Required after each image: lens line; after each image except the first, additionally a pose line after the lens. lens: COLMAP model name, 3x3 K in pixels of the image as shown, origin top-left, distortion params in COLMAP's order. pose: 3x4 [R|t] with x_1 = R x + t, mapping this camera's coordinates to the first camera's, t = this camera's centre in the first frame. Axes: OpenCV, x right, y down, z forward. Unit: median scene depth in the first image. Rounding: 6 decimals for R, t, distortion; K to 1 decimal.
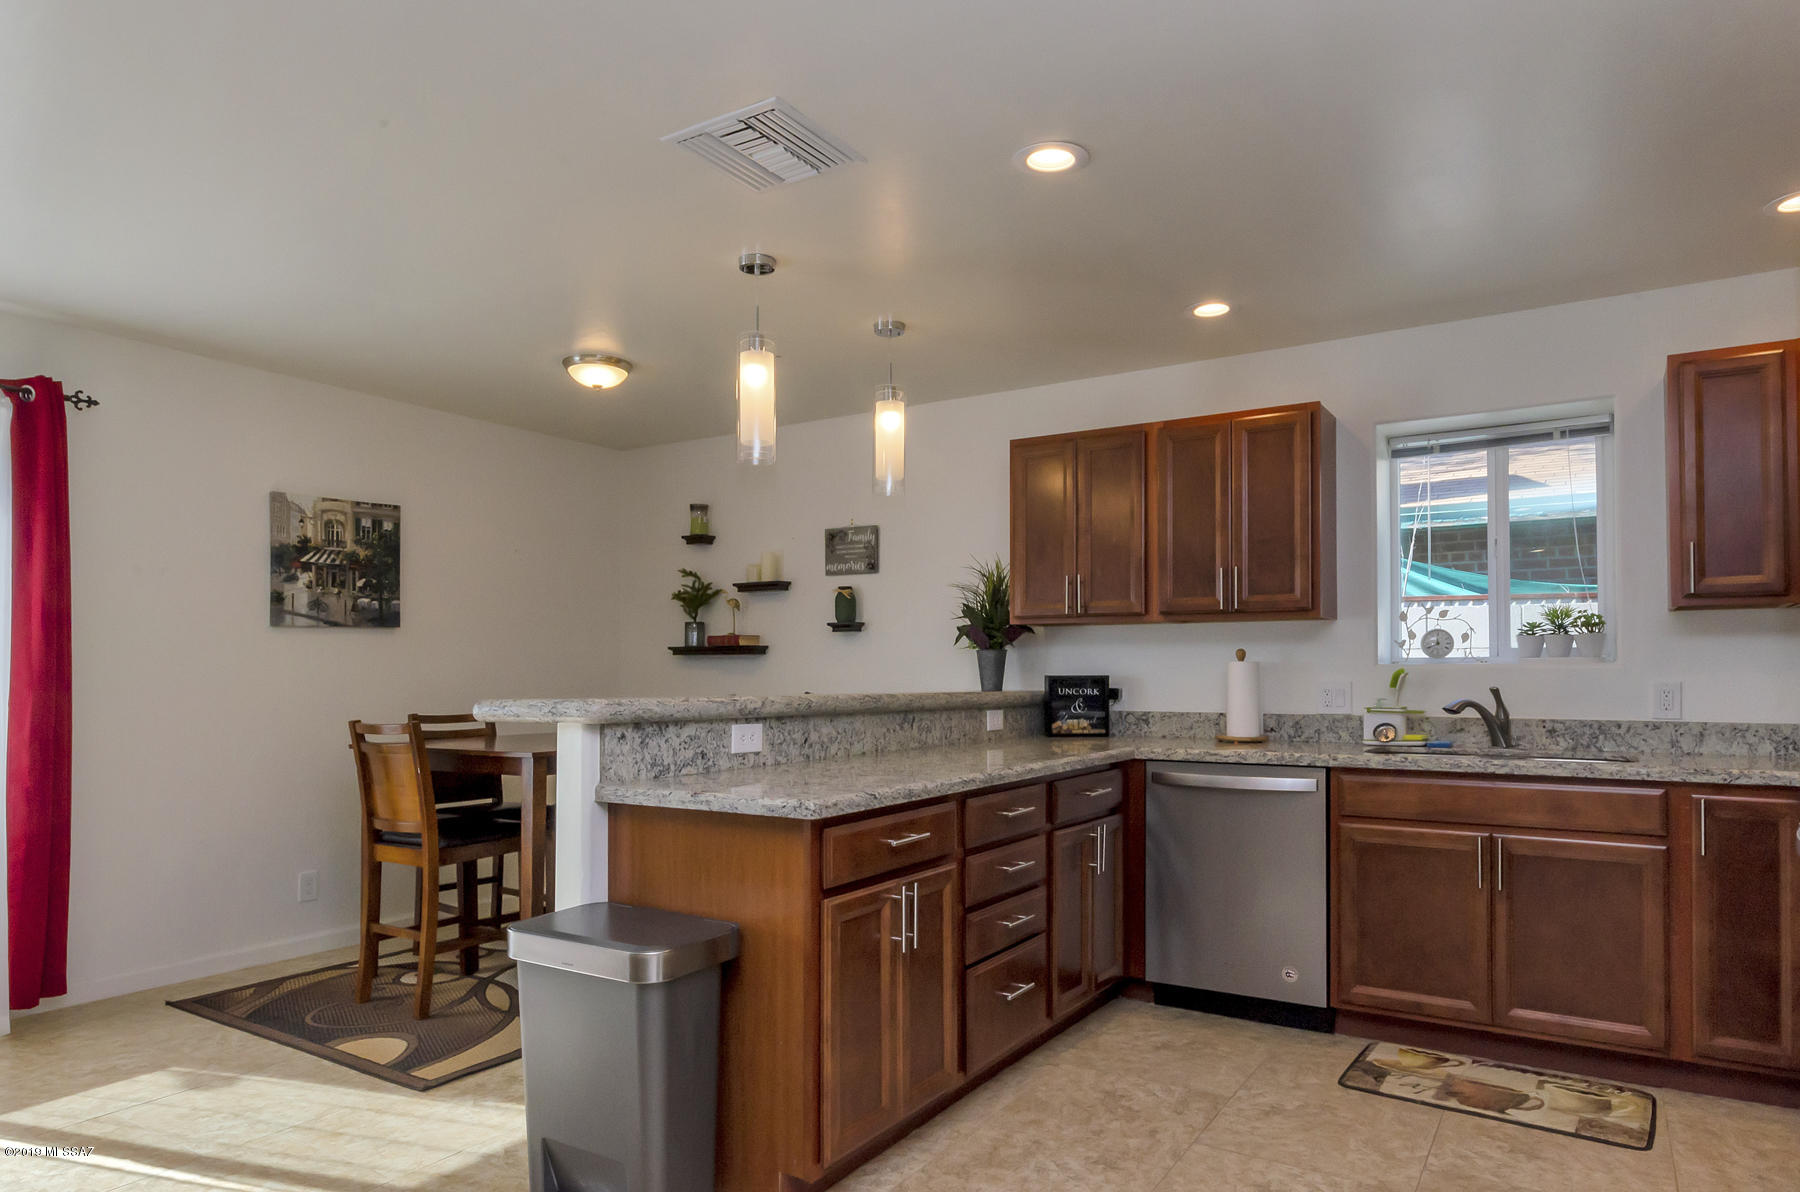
lens RADIAL K [[1106.9, 0, 951.7], [0, 1106.9, 641.7], [0, 0, 1]] dist [-0.008668, -0.000329]
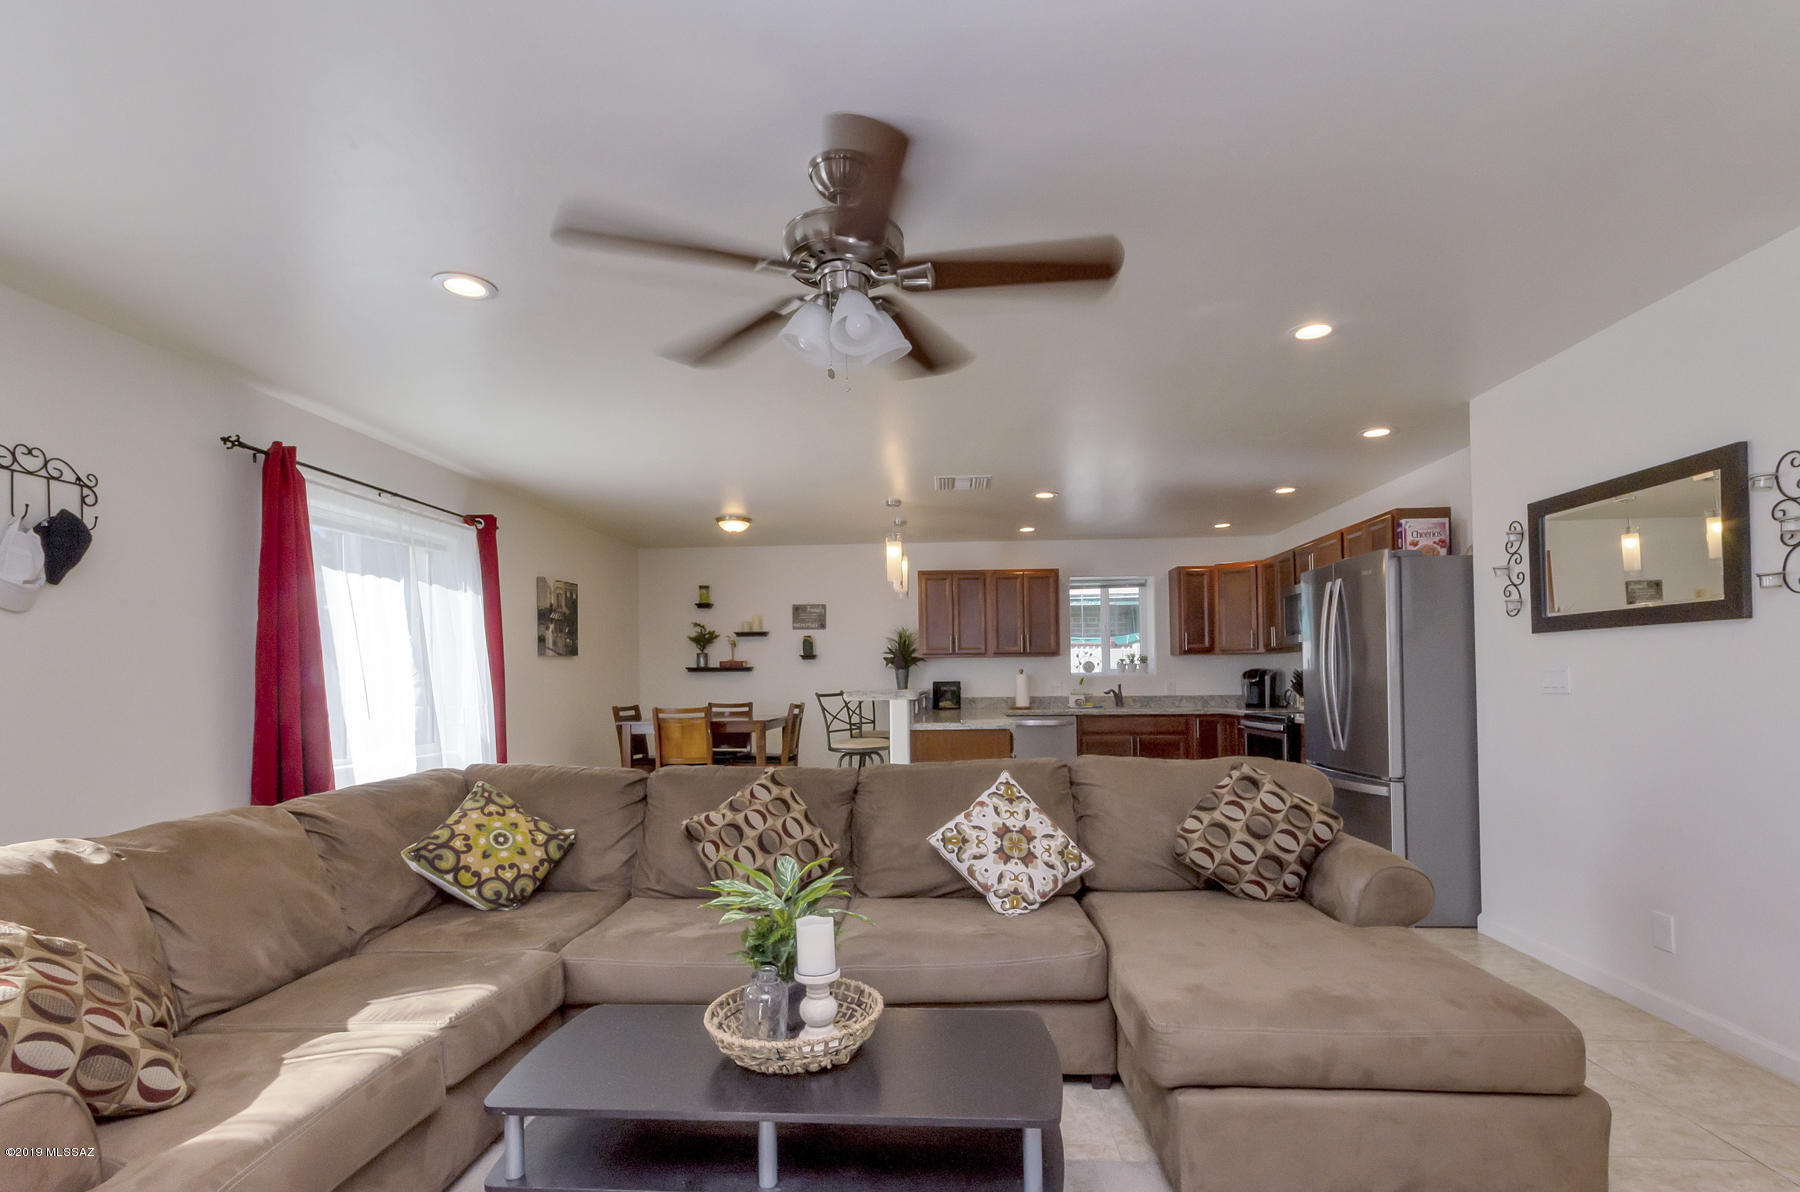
lens RADIAL K [[845.7, 0, 932.5], [0, 845.7, 674.9], [0, 0, 1]] dist [-0.003975, 0.002769]
pose [[0.866692, -0.004412, 0.498823, -0.766726], [-0.004206, 0.999861, 0.016150, -0.008590], [-0.498825, -0.016095, 0.866553, -0.443145]]
